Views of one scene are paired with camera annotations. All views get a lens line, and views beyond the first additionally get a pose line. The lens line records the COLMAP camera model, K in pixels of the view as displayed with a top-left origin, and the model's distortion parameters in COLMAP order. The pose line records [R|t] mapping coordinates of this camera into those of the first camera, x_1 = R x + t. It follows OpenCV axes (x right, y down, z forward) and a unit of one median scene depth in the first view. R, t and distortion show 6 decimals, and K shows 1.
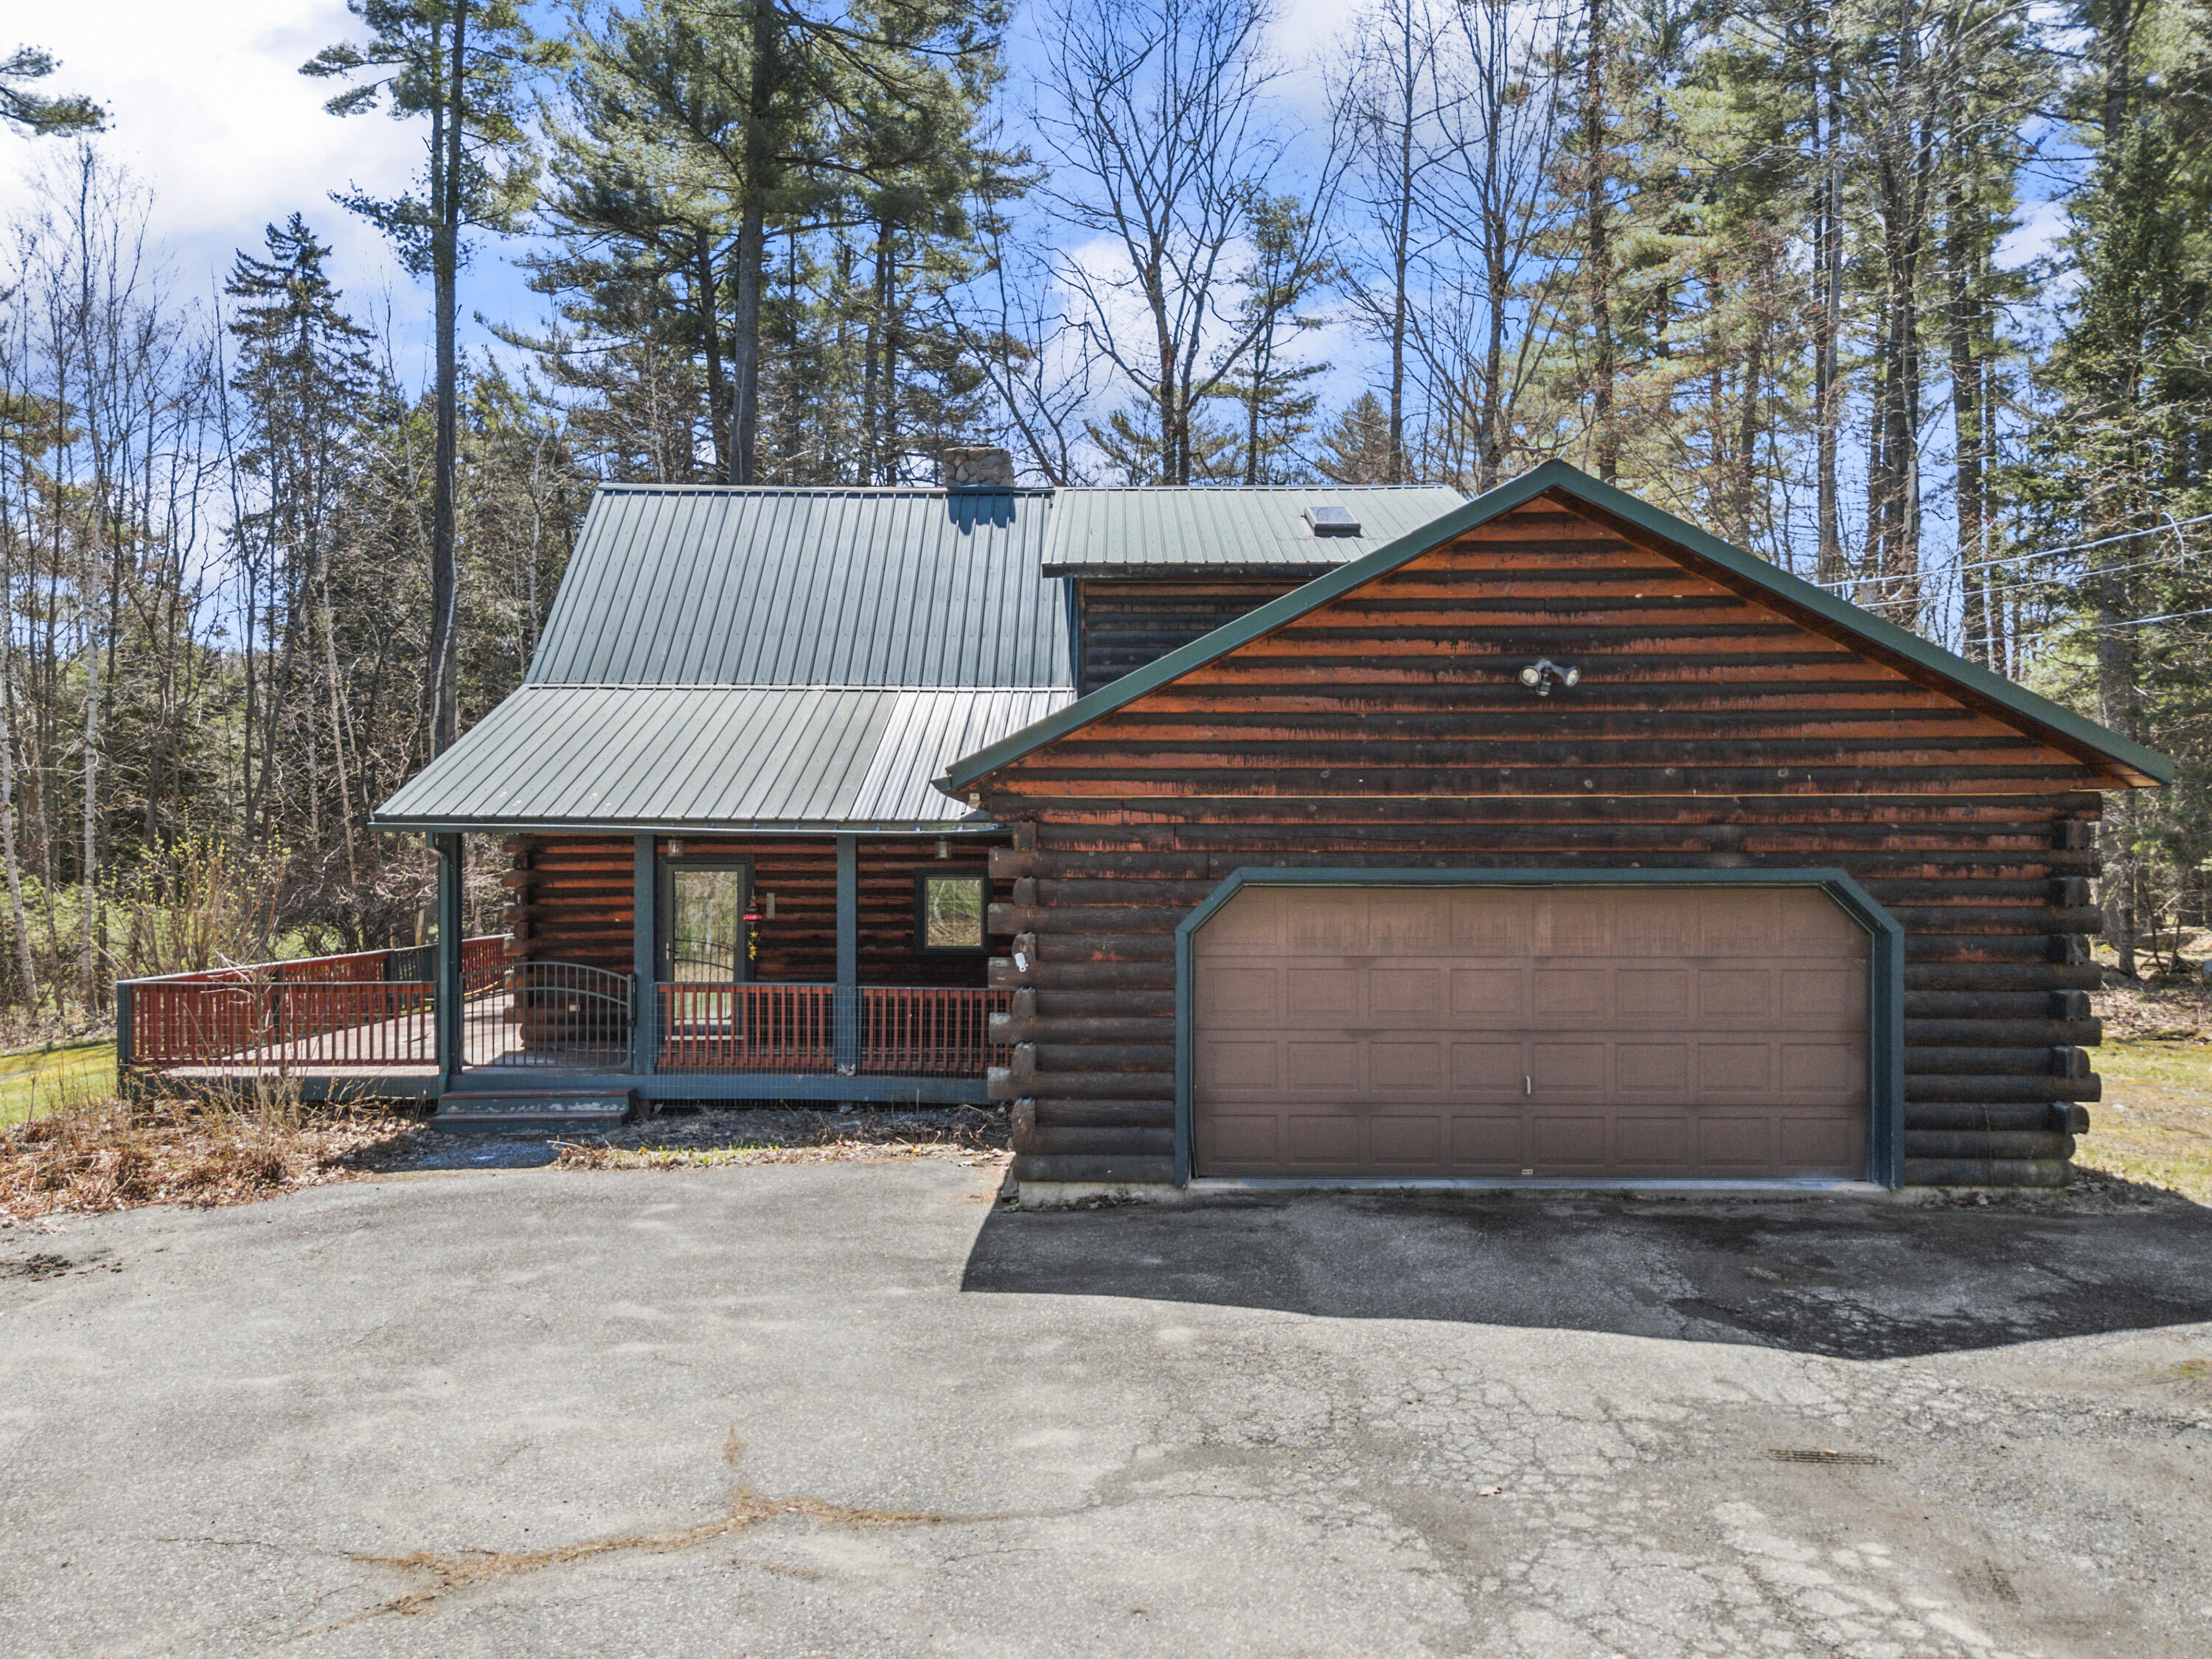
lens RADIAL K [[1667.2, 0, 1109.7], [0, 1667.2, 911.5], [0, 0, 1]] dist [0.030809, -0.001385]
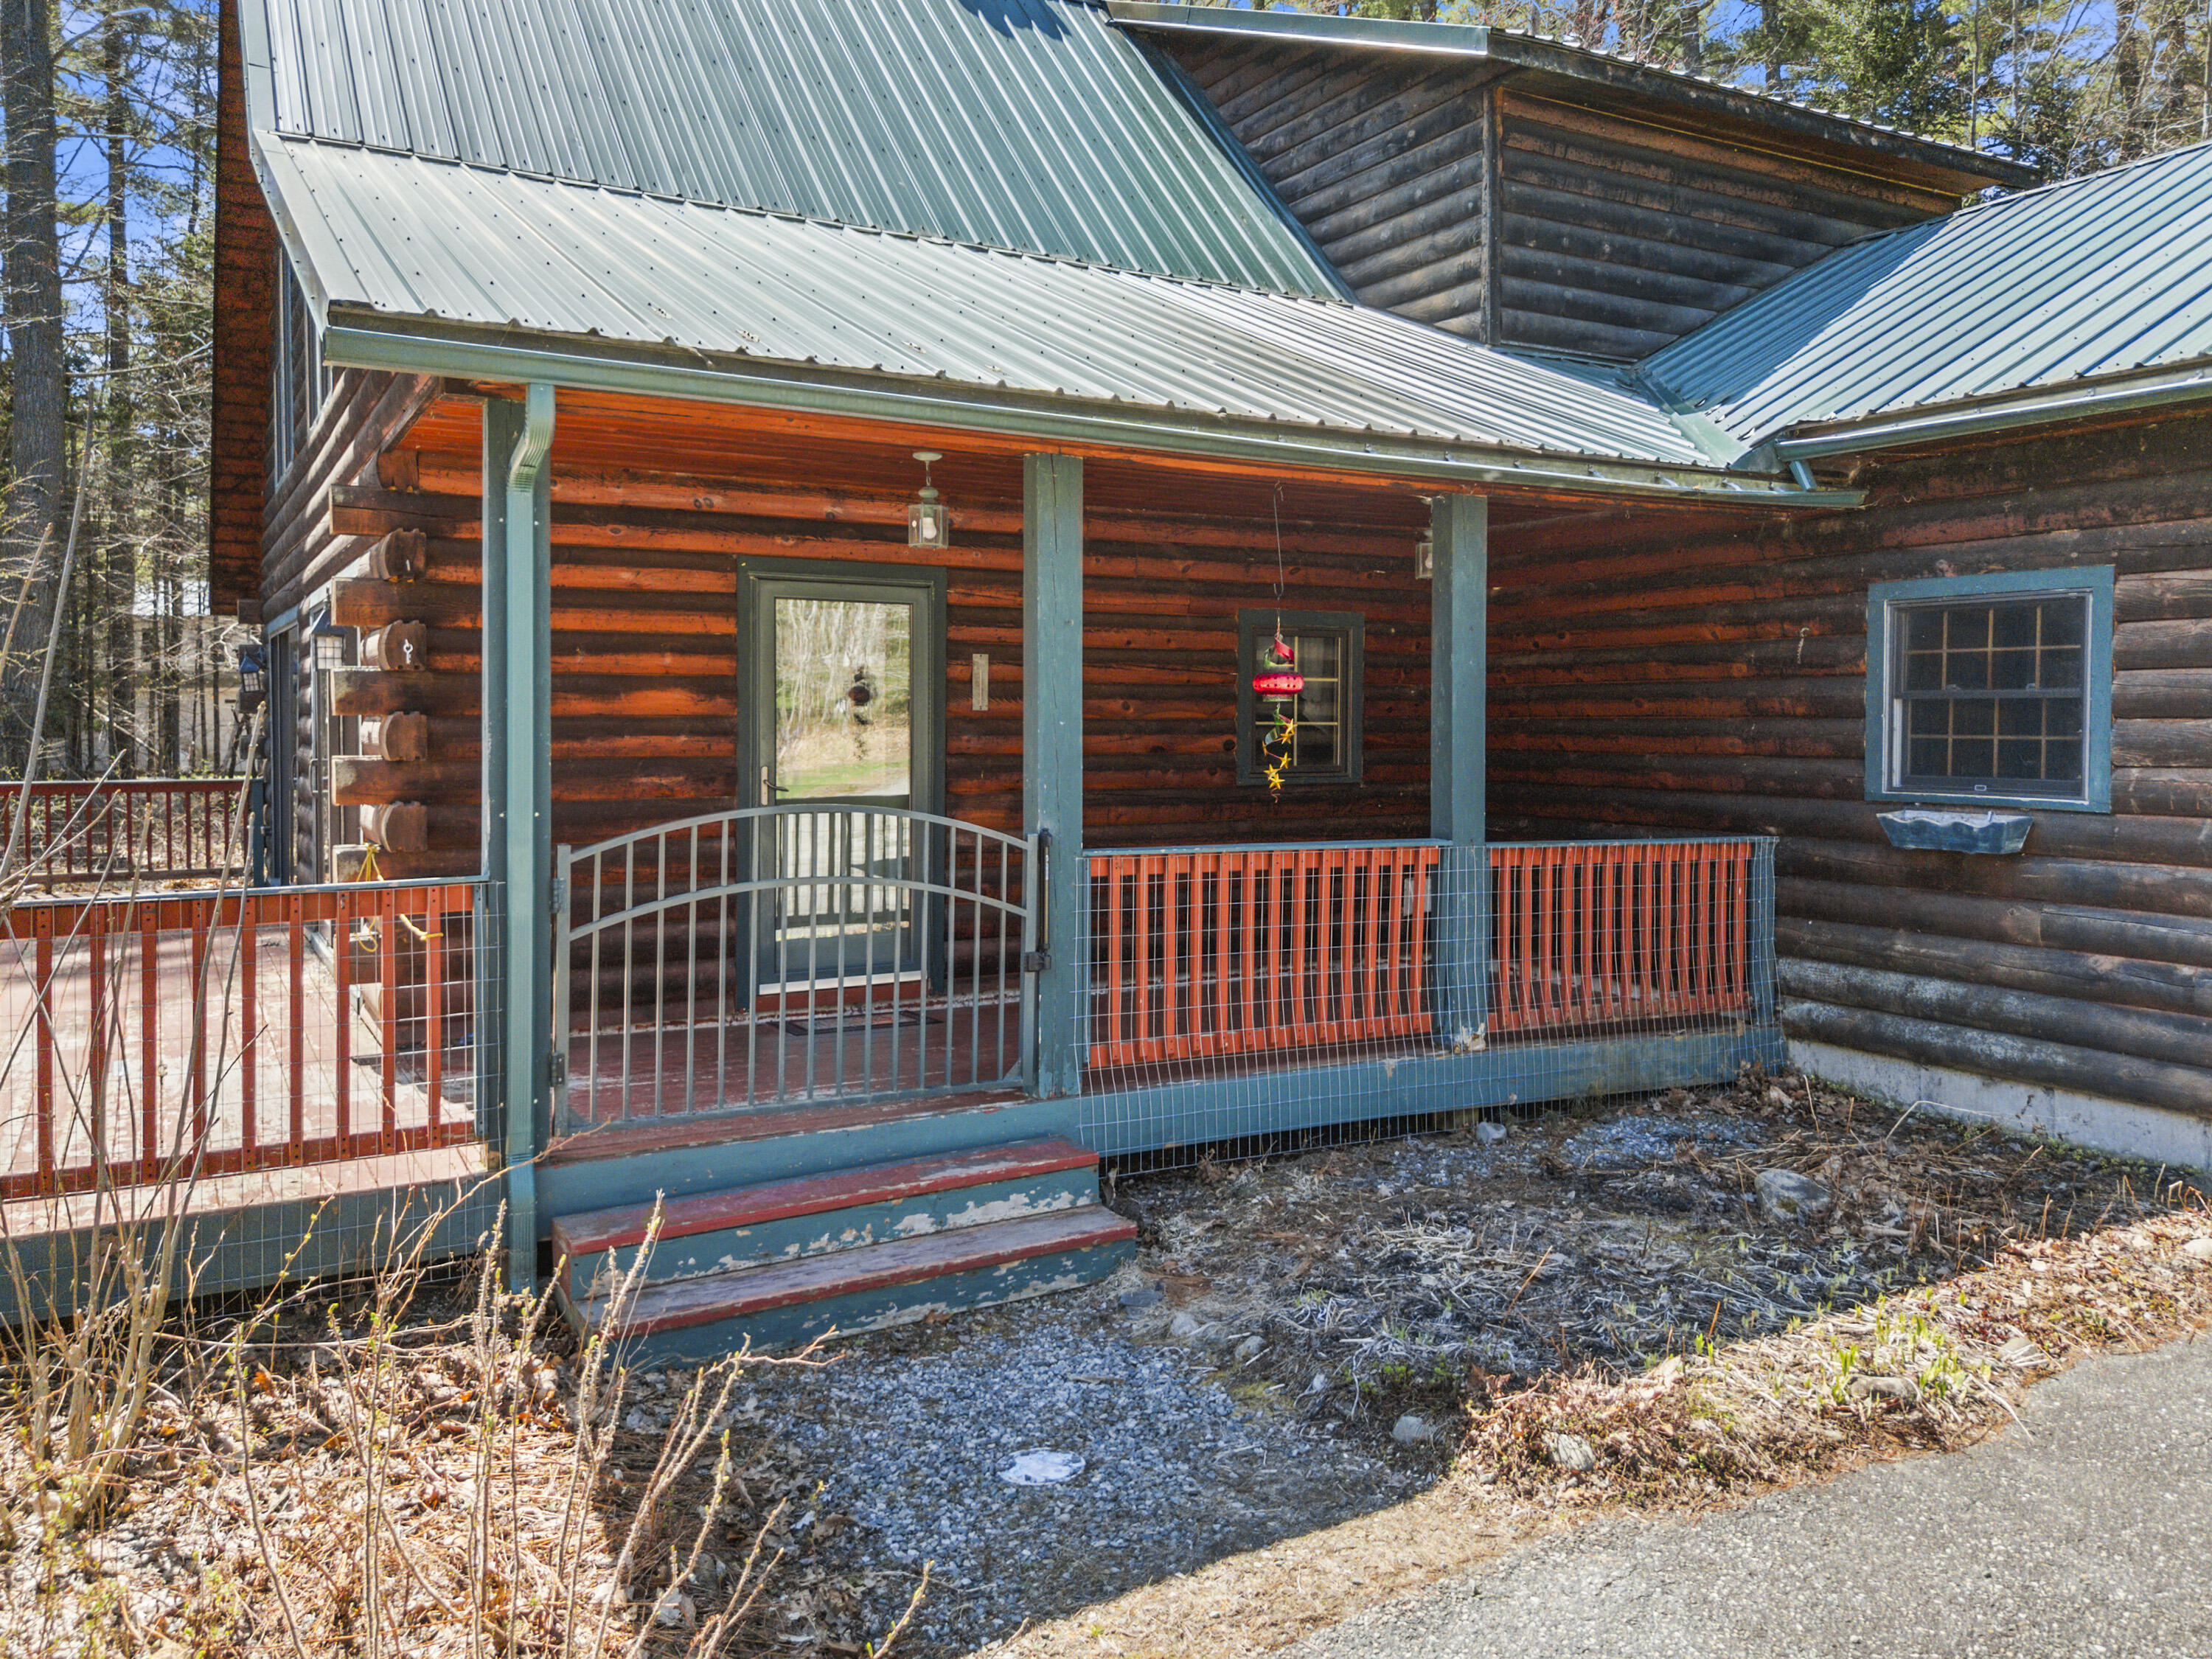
lens RADIAL K [[1666.8, 0, 1093.4], [0, 1666.8, 801.0], [0, 0, 1]] dist [0.001159, -0.002057]
pose [[0.869079, -0.019469, 0.494290, -0.664057], [0.013157, 0.999781, 0.016246, 0.036315], [-0.494498, -0.007616, 0.869145, 0.978826]]
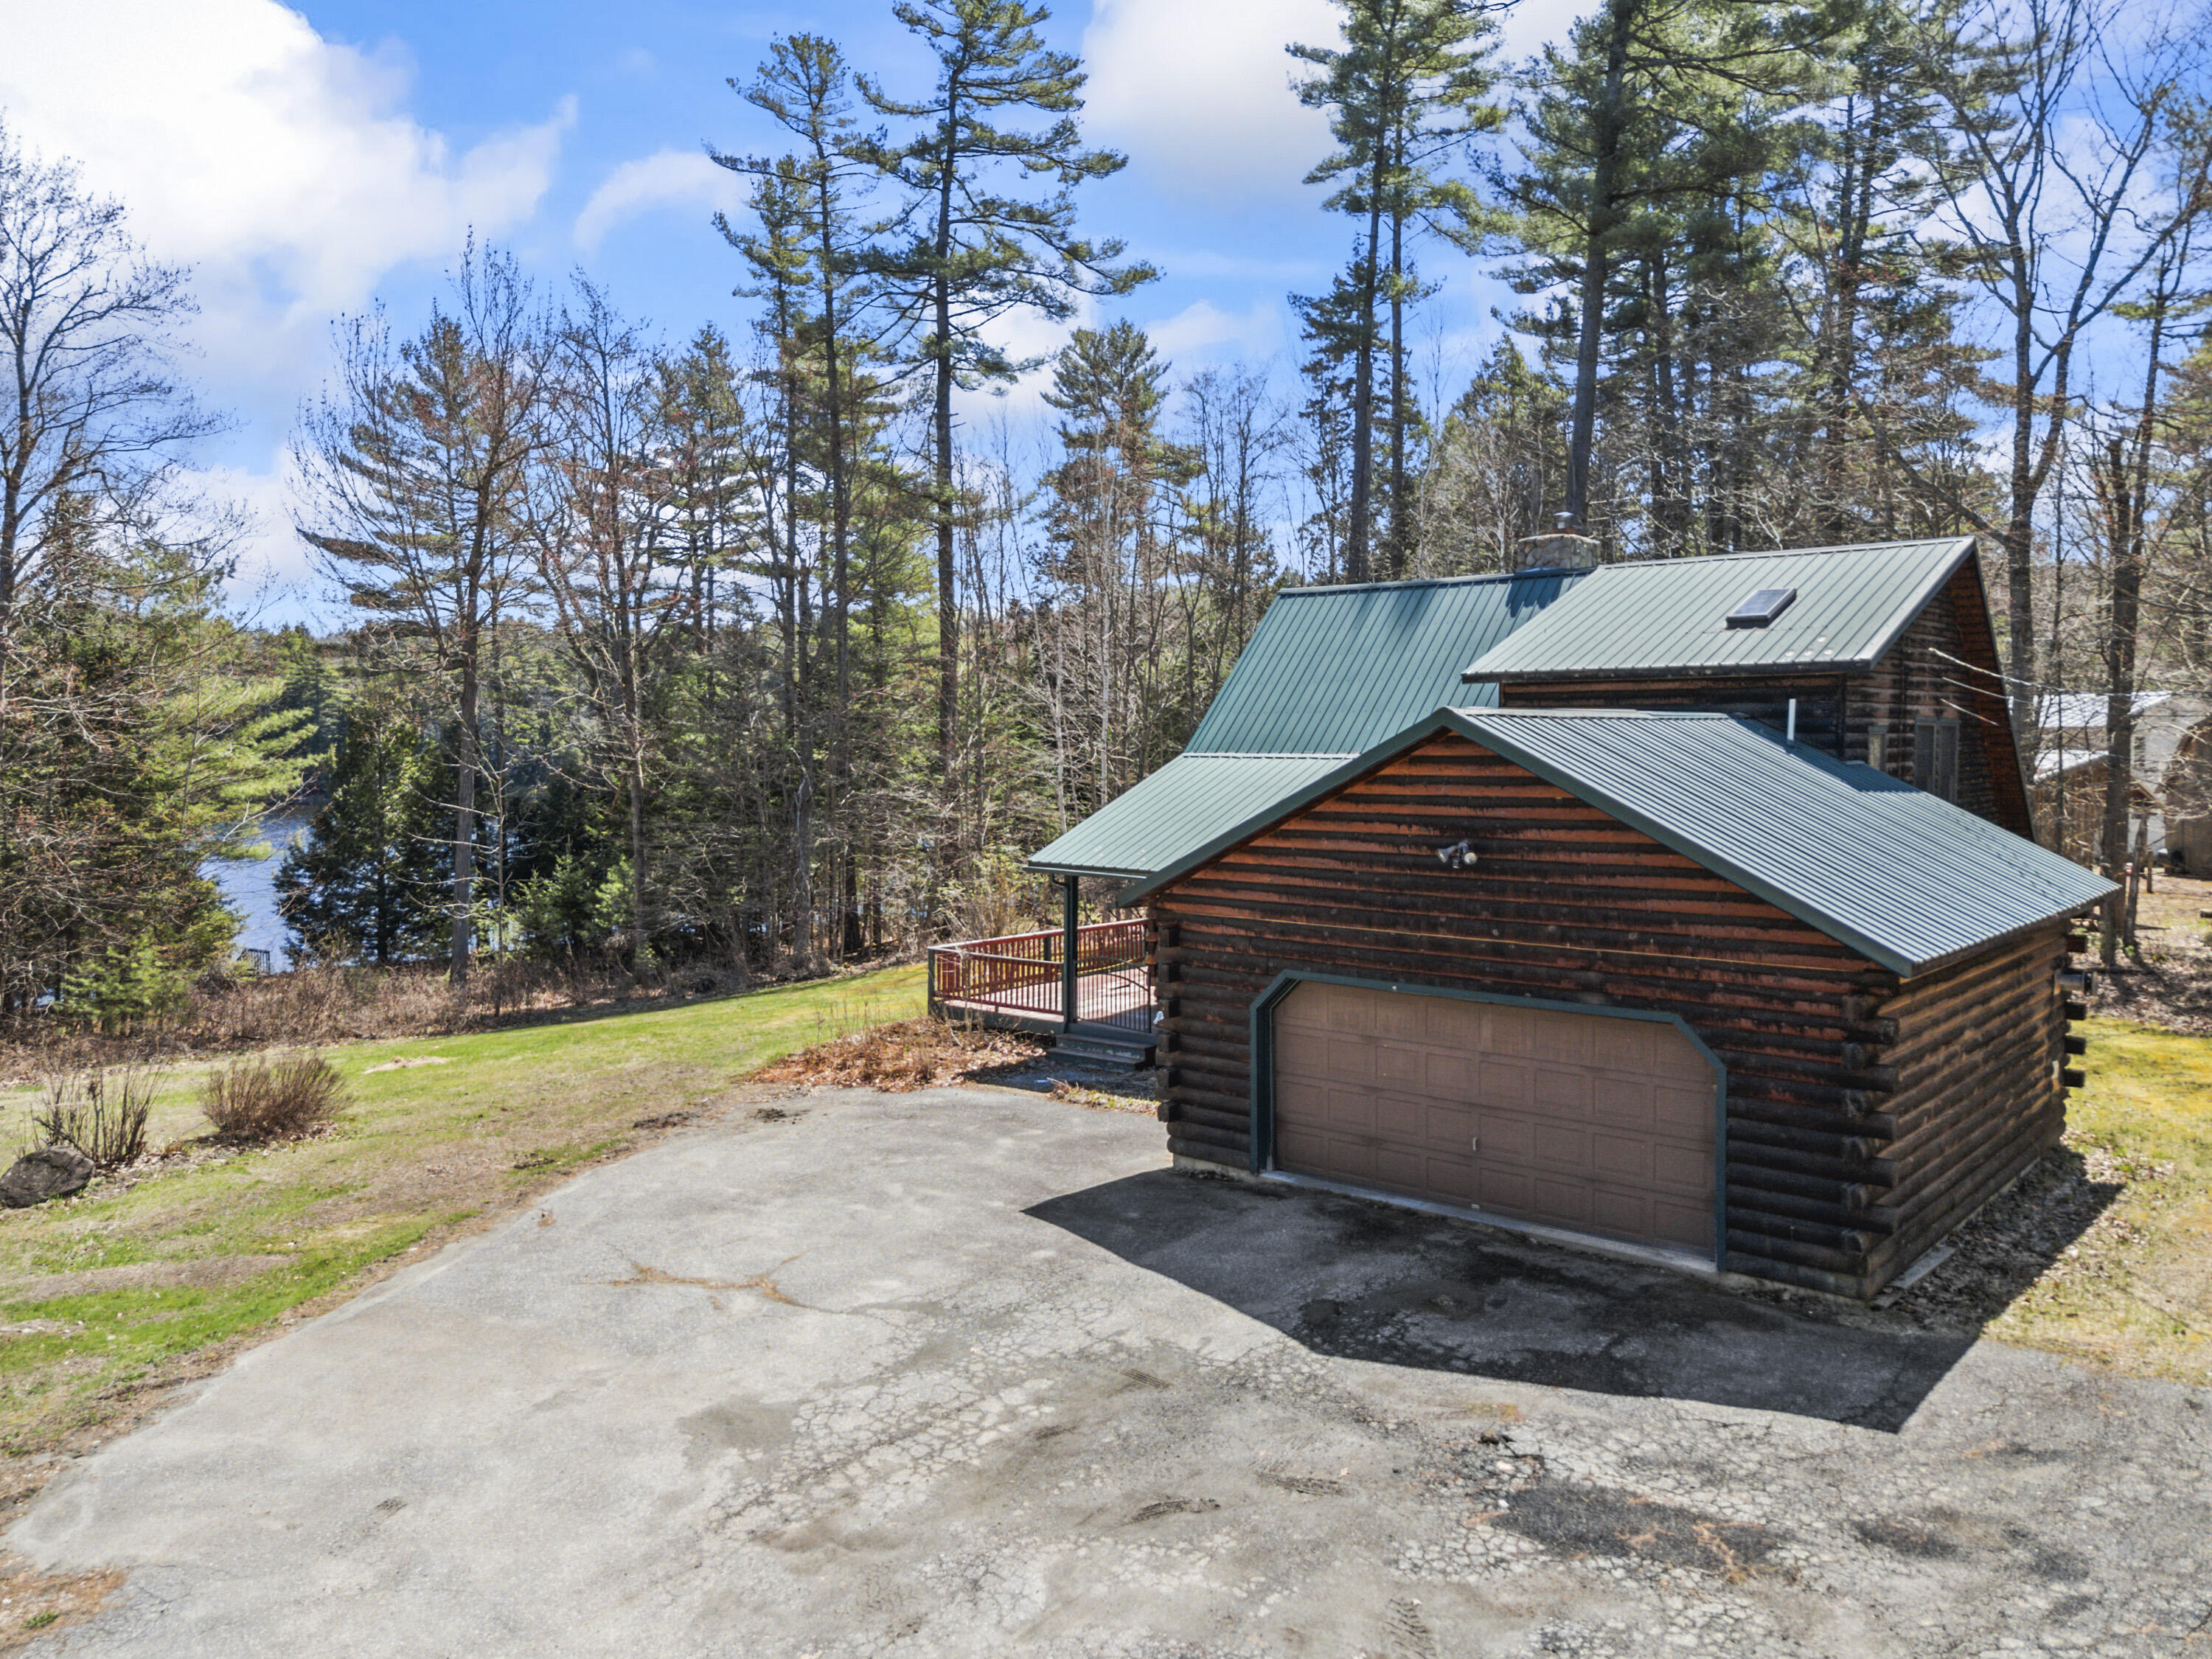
lens RADIAL K [[1649.6, 0, 1103.4], [0, 1649.6, 823.2], [0, 0, 1]] dist [0.027462, -0.004056]
pose [[0.768044, 0.034831, -0.639449, 0.903881], [-0.021479, 0.999359, 0.028637, -0.197975], [0.640036, -0.008260, 0.768300, -0.246552]]
